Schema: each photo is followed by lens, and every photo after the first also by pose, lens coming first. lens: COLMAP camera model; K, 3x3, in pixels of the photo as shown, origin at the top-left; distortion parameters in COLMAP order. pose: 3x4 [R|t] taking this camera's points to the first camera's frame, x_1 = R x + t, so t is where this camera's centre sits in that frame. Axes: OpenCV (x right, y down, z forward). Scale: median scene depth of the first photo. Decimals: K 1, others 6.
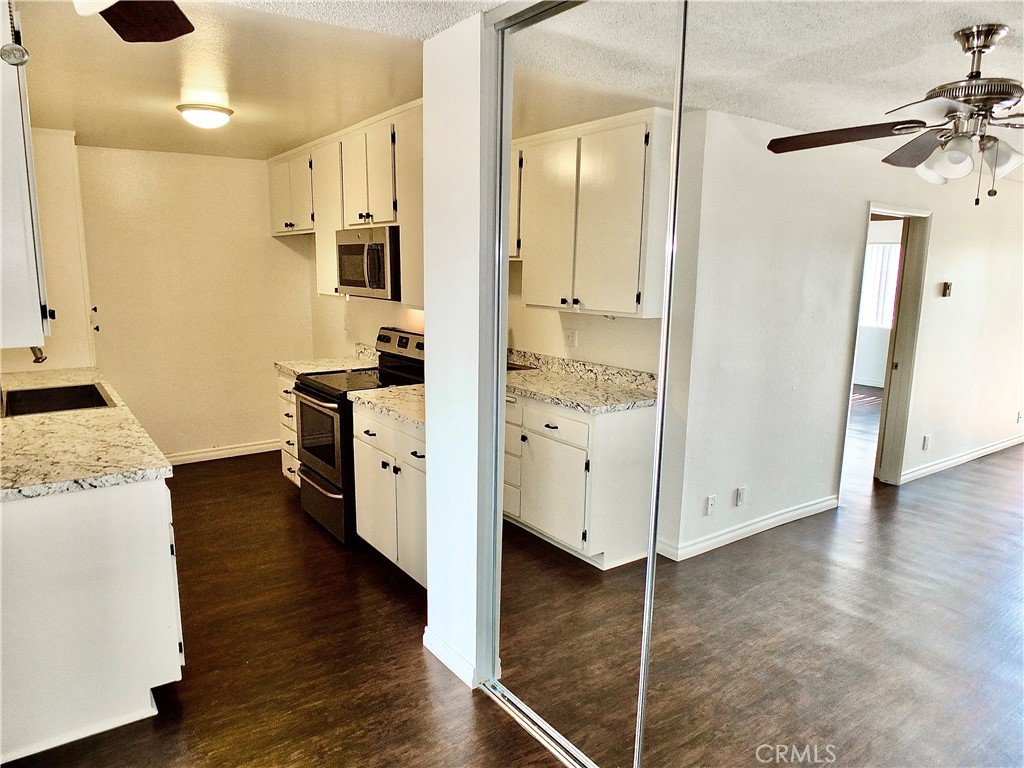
lens RADIAL K [[699.4, 0, 512.1], [0, 699.4, 390.6], [0, 0, 1]] dist [-0.038936, 0.004692]
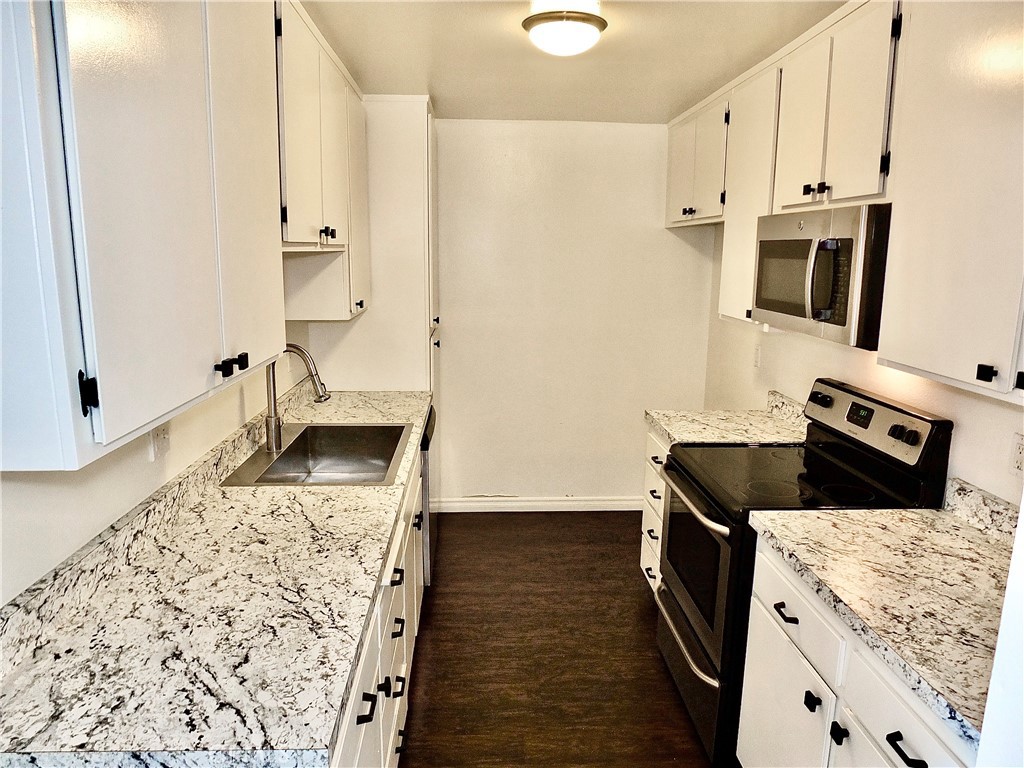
lens RADIAL K [[699.4, 0, 512.1], [0, 699.4, 390.6], [0, 0, 1]] dist [-0.038936, 0.004692]
pose [[0.845597, 0.104785, -0.523437, -0.112243], [-0.099415, 0.994303, 0.038445, -0.089596], [0.524483, 0.019529, 0.851197, 0.414164]]
